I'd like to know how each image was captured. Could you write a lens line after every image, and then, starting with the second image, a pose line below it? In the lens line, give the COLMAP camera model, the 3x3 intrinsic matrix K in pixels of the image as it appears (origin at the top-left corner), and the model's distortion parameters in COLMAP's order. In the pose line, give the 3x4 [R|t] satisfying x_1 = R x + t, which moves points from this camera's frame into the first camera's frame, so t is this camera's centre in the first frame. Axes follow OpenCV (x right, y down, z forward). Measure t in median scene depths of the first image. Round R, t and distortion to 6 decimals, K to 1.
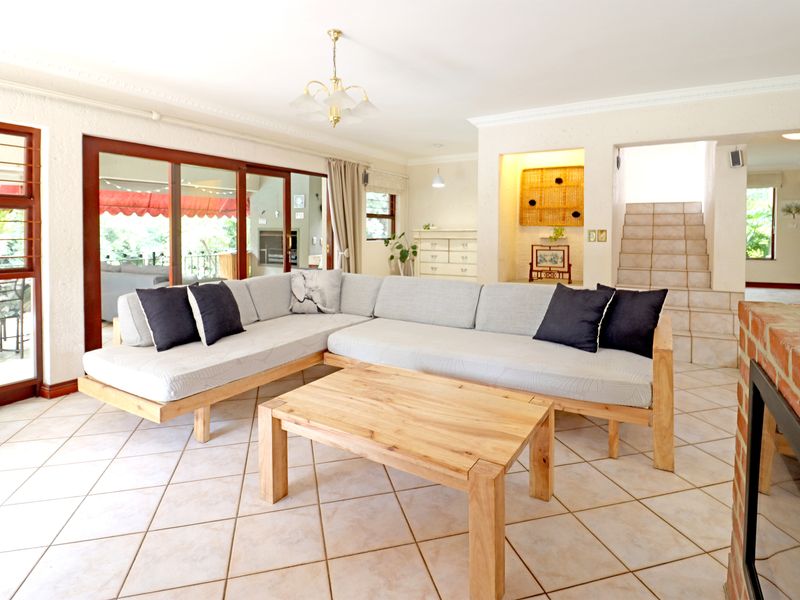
lens RADIAL K [[411.3, 0, 419.7], [0, 411.3, 257.2], [0, 0, 1]] dist [-0.013020, -0.001415]
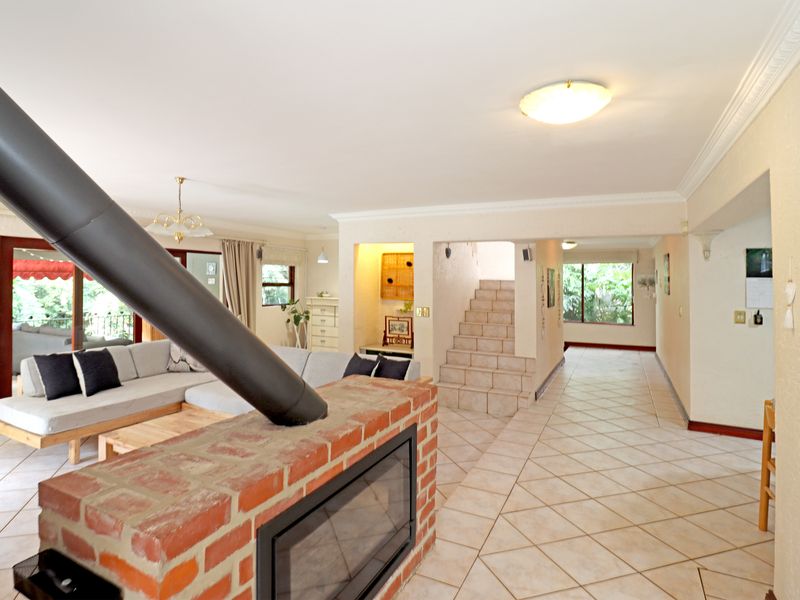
lens RADIAL K [[418.9, 0, 400.0], [0, 418.9, 300.0], [0, 0, 1]] dist [-0.002599, -0.011077]
pose [[0.998913, 0.017032, 0.043379, 0.267169], [-0.016307, 0.999722, -0.017027, -0.058400], [-0.043657, 0.016301, 0.998914, -0.256296]]
